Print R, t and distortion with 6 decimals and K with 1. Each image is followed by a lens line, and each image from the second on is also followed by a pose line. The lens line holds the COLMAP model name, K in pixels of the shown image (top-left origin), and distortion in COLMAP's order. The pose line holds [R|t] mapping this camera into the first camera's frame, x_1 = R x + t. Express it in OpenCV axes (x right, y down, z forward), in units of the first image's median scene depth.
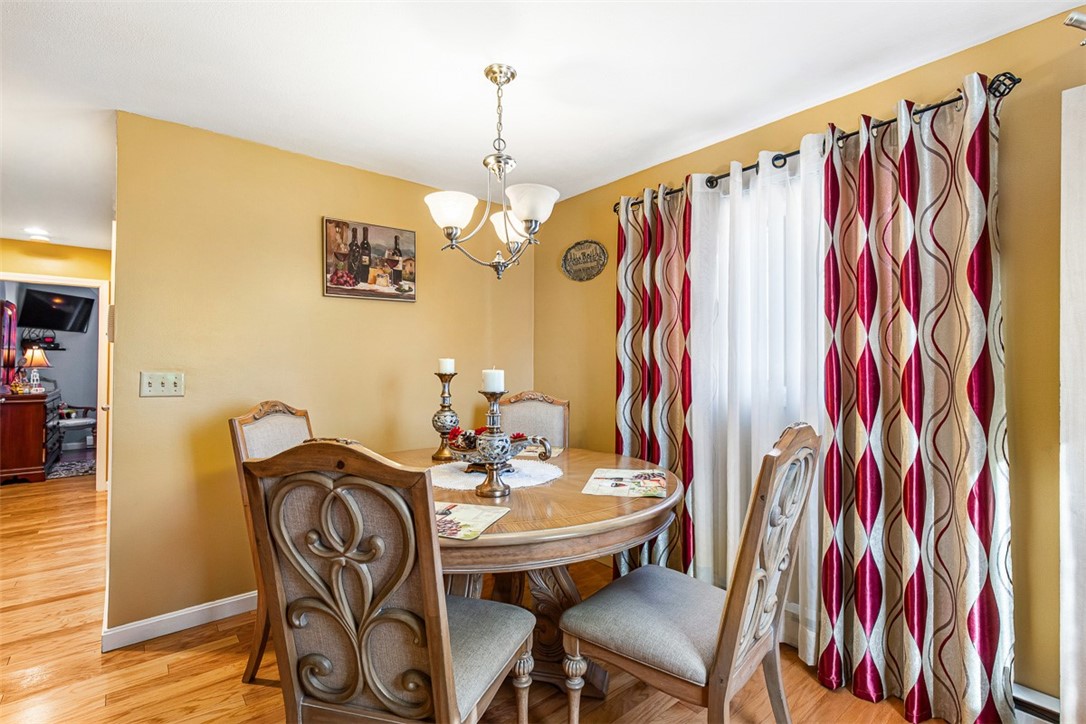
lens RADIAL K [[501.8, 0, 543.2], [0, 501.8, 360.6], [0, 0, 1]] dist [0.001907, 0.000094]
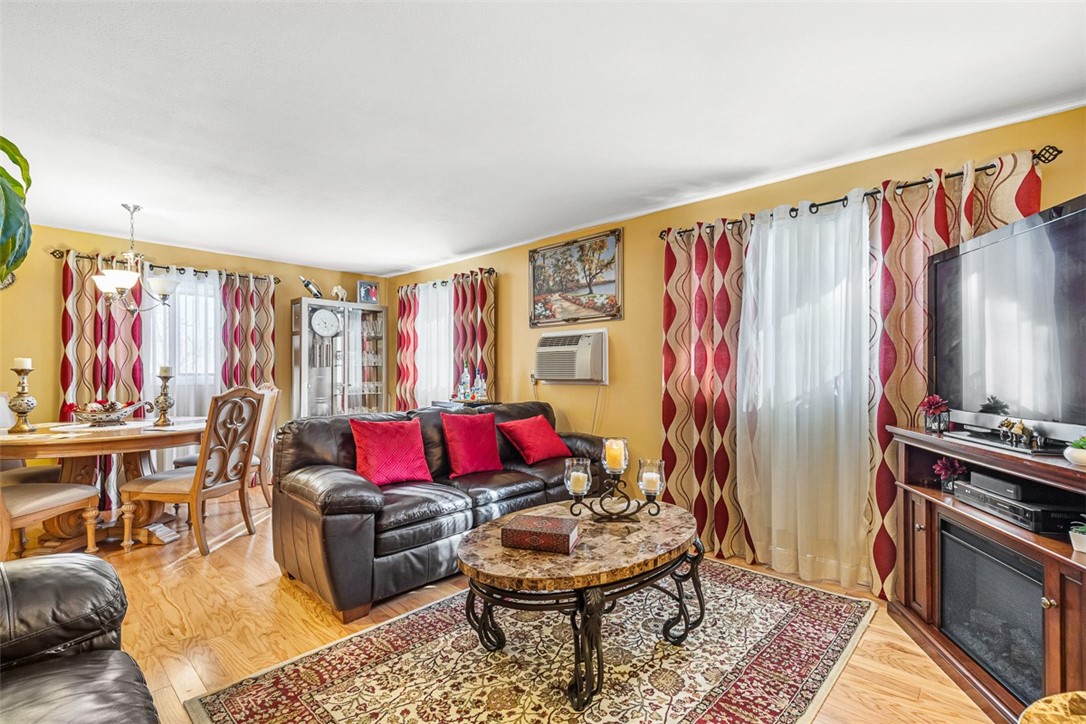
lens RADIAL K [[493.6, 0, 541.8], [0, 493.6, 371.6], [0, 0, 1]] dist [0.001309, -0.000686]
pose [[-0.099606, -0.002785, 0.995023, -1.646562], [-0.003608, 0.999991, 0.002437, 0.024473], [-0.995020, -0.003347, -0.099615, -0.260077]]
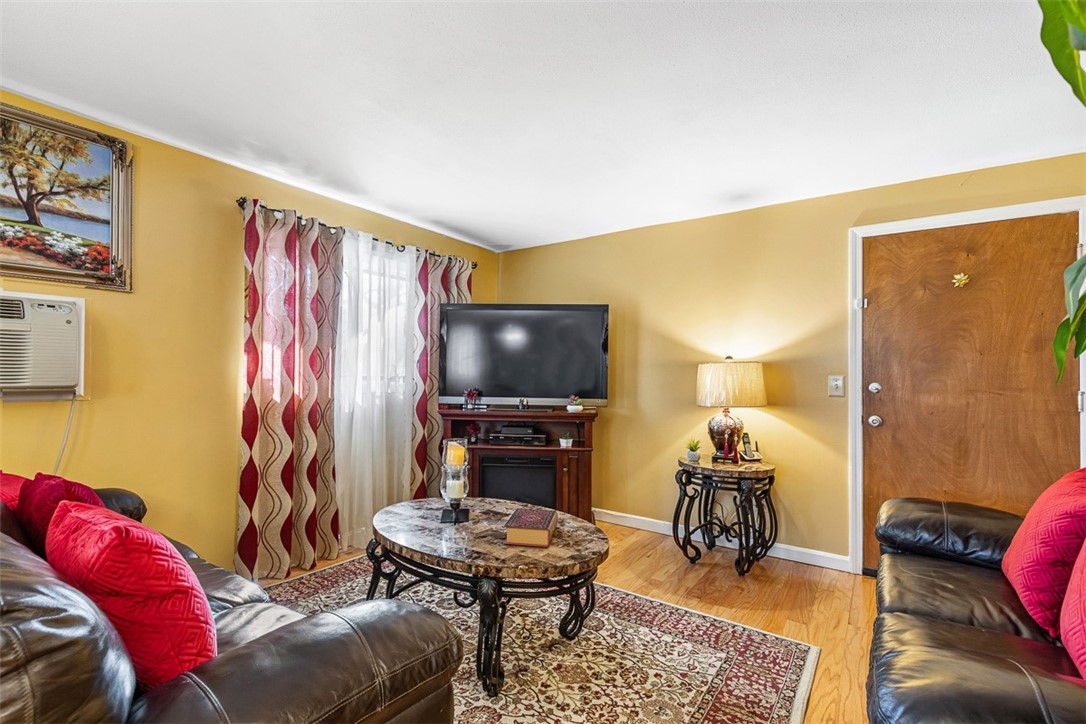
lens RADIAL K [[493.6, 0, 541.8], [0, 493.6, 371.6], [0, 0, 1]] dist [0.001309, -0.000686]
pose [[-0.967391, -0.018011, -0.252646, -0.651662], [-0.014505, 0.999771, -0.015732, 0.028935], [0.252871, -0.011555, -0.967431, 0.497683]]
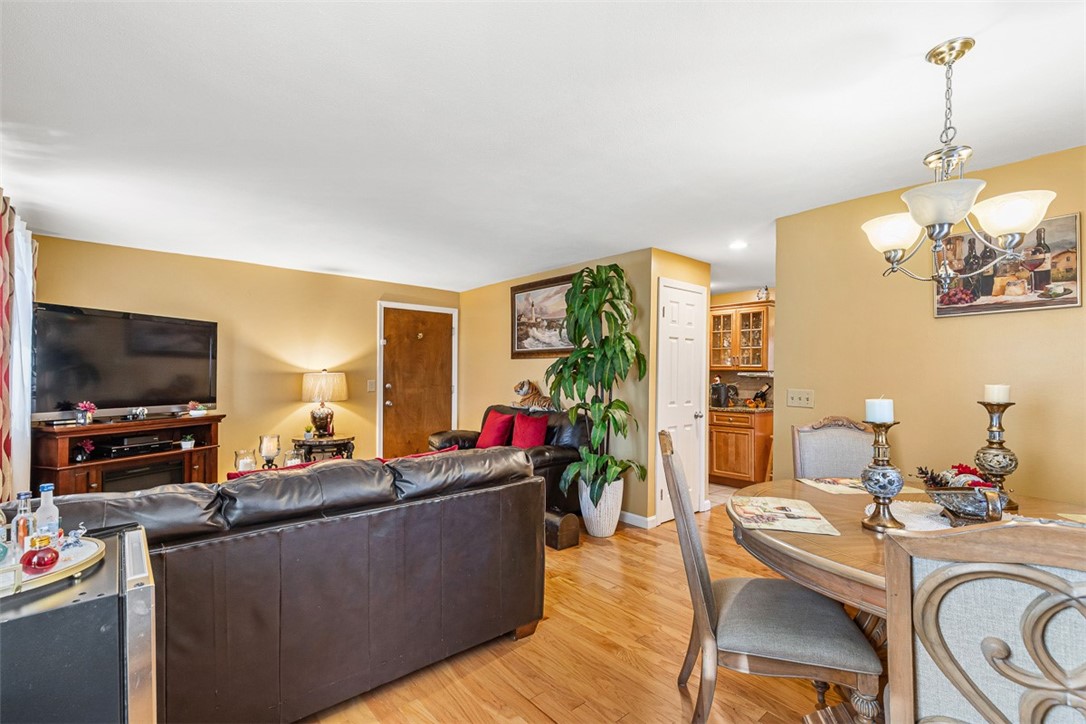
lens RADIAL K [[493.6, 0, 541.8], [0, 493.6, 371.6], [0, 0, 1]] dist [0.001309, -0.000686]
pose [[0.000635, -0.005054, -0.999987, 0.609666], [-0.000184, 0.999987, -0.005054, -0.020883], [1.000000, 0.000187, 0.000634, 0.256797]]
